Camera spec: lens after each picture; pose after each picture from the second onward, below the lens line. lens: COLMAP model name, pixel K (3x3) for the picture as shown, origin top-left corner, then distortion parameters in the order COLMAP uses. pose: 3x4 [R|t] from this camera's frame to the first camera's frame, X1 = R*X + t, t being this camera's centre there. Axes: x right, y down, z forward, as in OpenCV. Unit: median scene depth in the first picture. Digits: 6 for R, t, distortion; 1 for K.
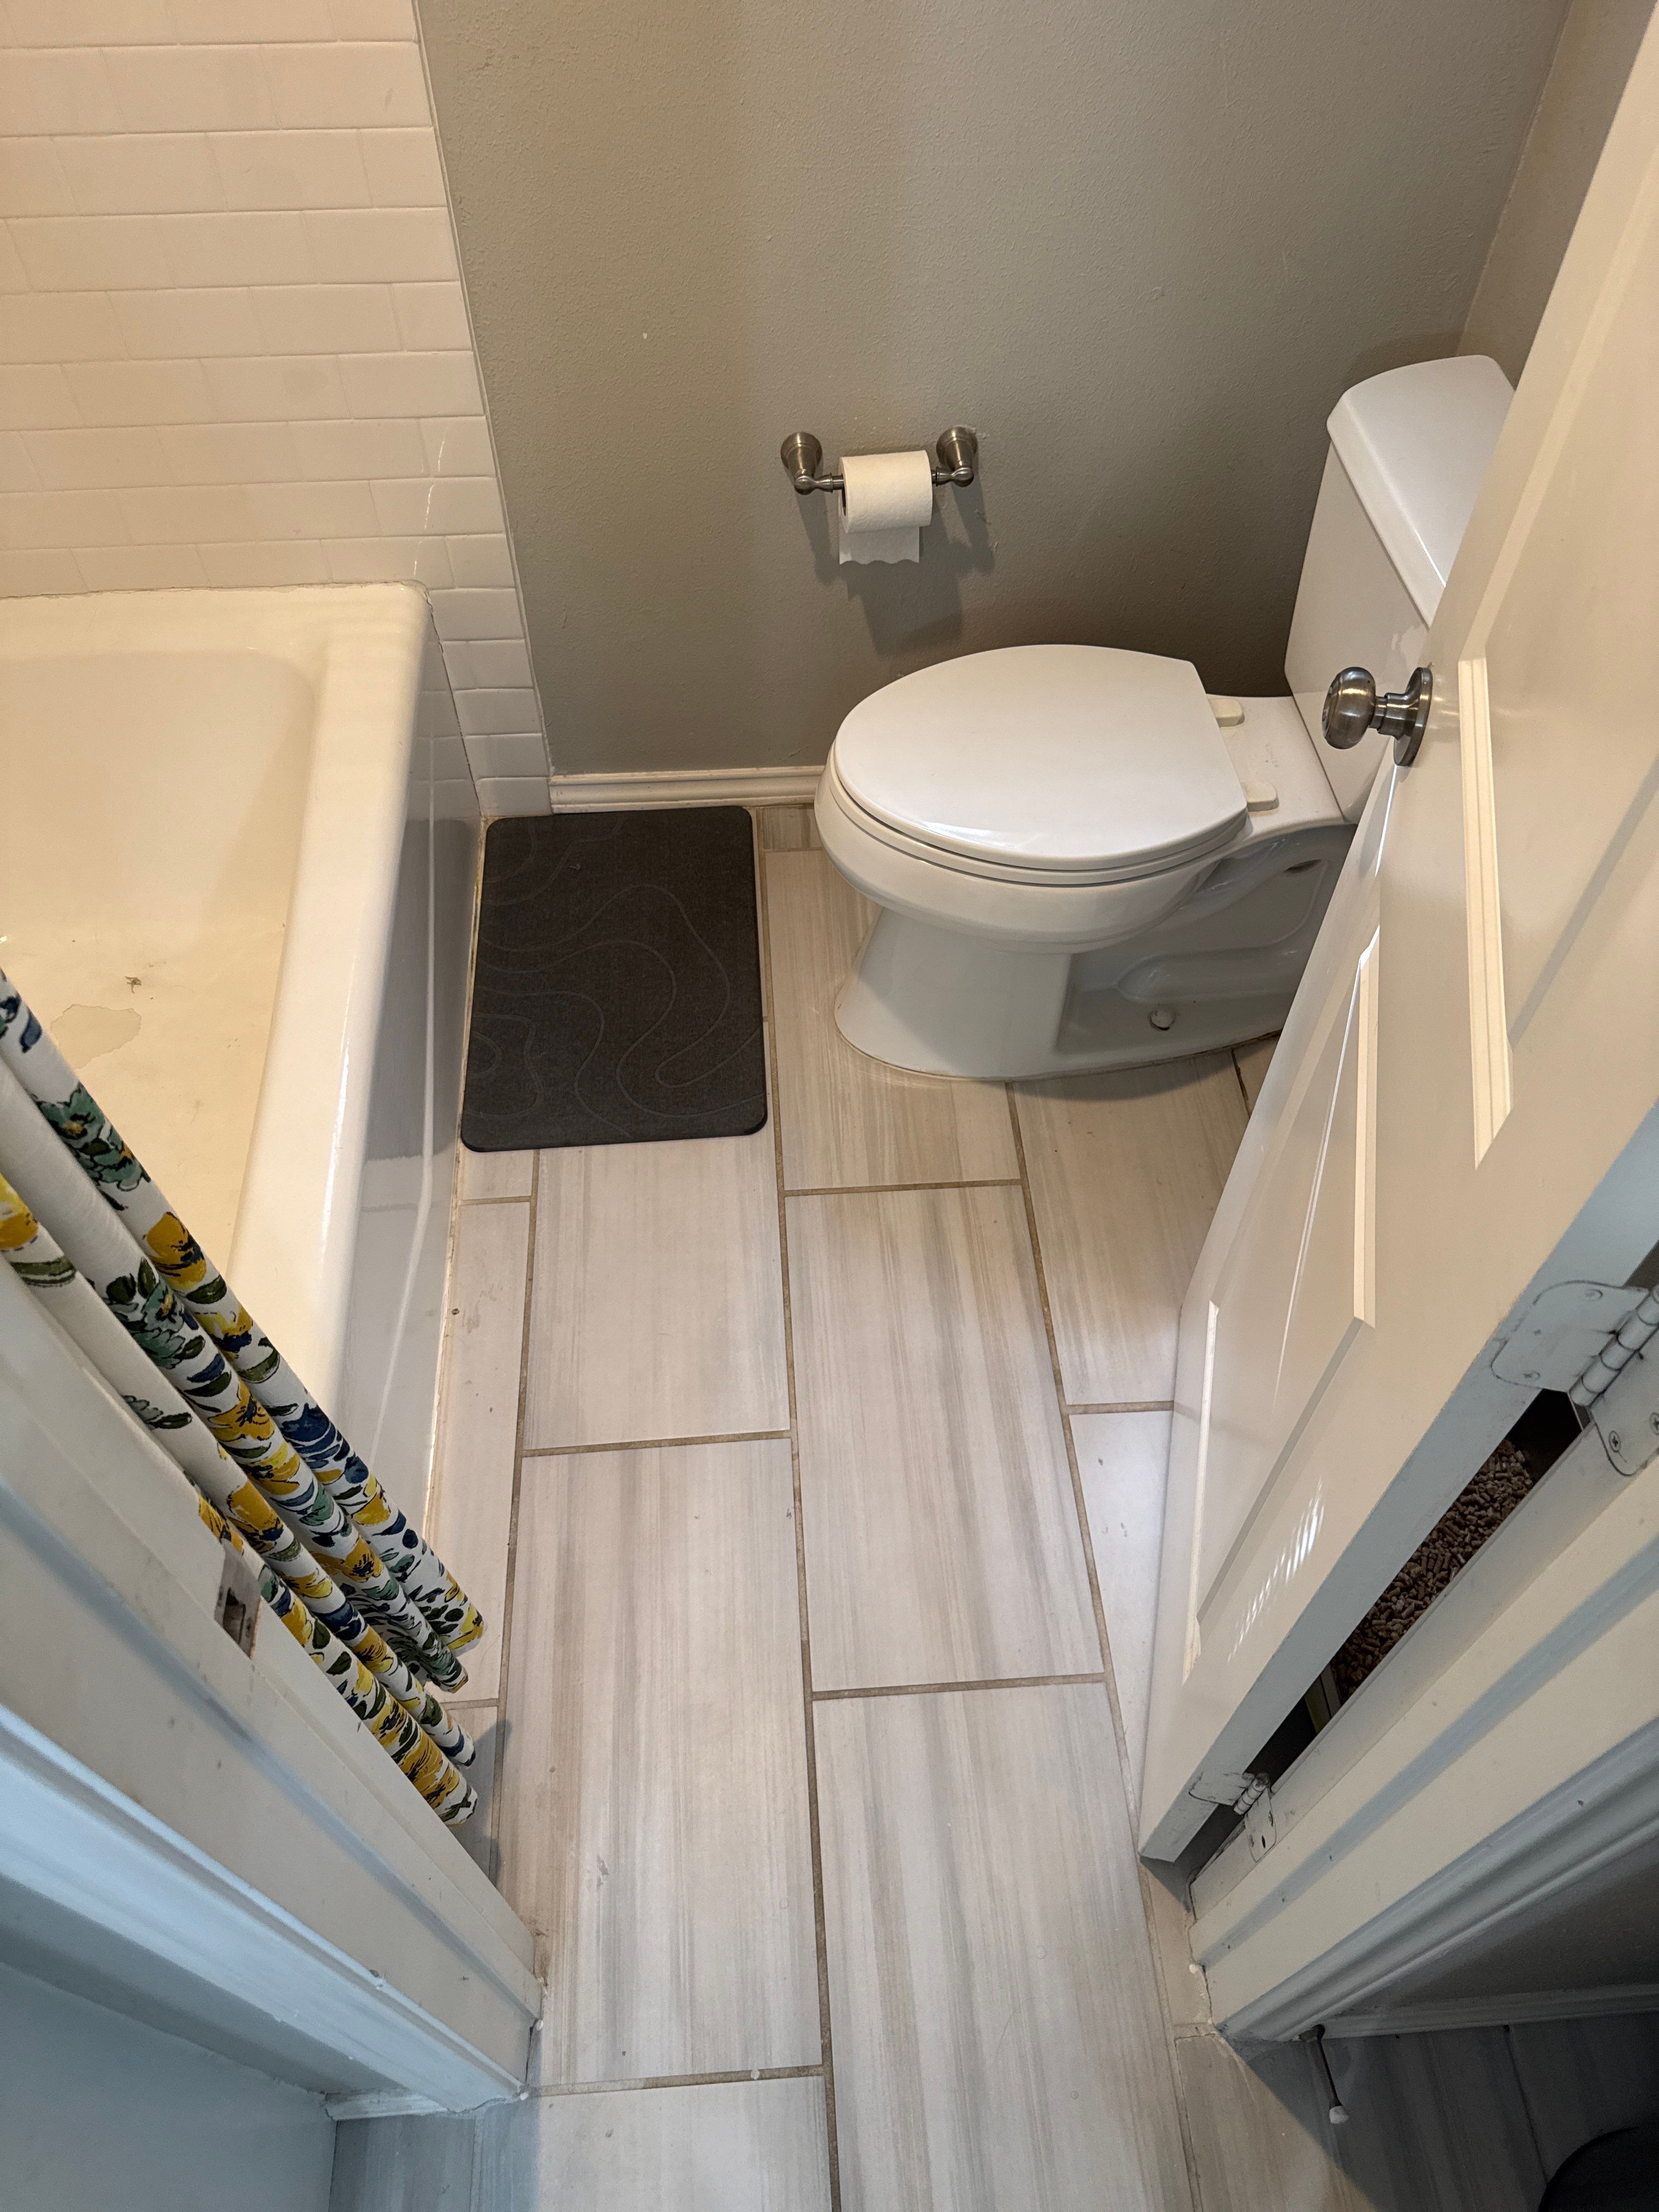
lens RADIAL K [[1541.7, 0, 829.5], [0, 1541.7, 1106.0], [0, 0, 1]] dist [0.093045, -0.000617]
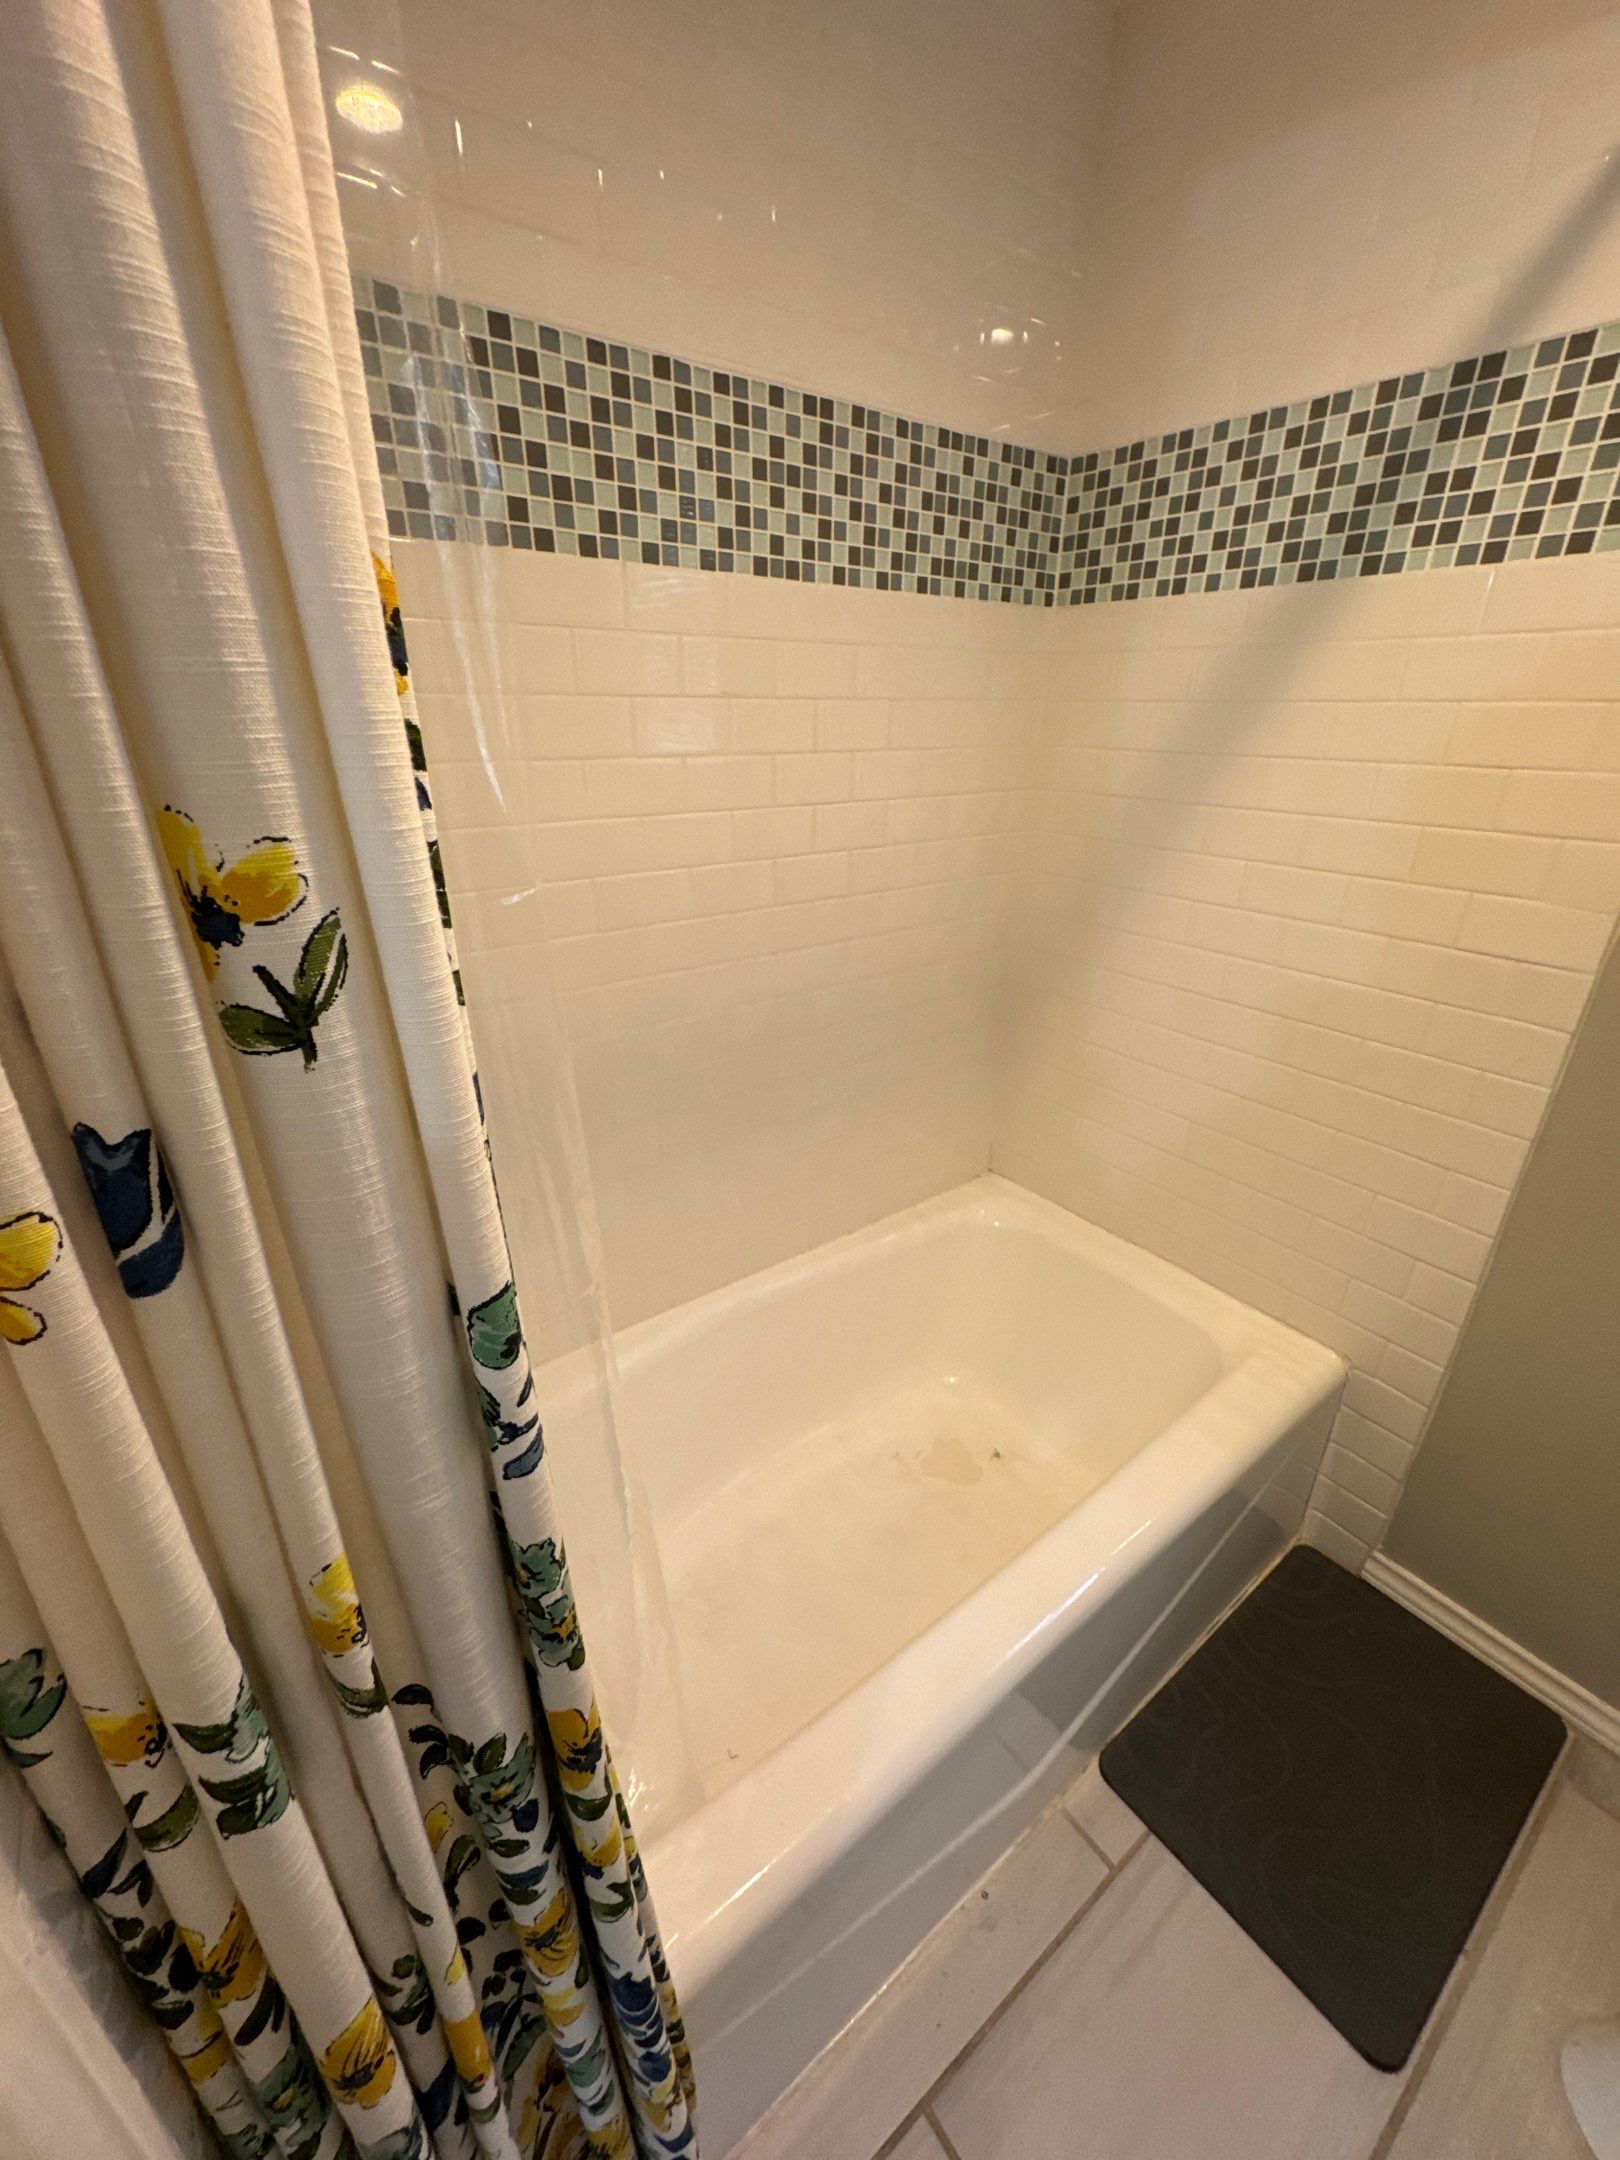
lens RADIAL K [[859.5, 0, 815.7], [0, 859.5, 1077.4], [0, 0, 1]] dist [-0.001025, -0.000389]
pose [[0.539170, 0.332798, -0.773654, -0.031490], [-0.679998, 0.713997, -0.166764, -0.086141], [0.496888, 0.615998, 0.611268, 0.217603]]
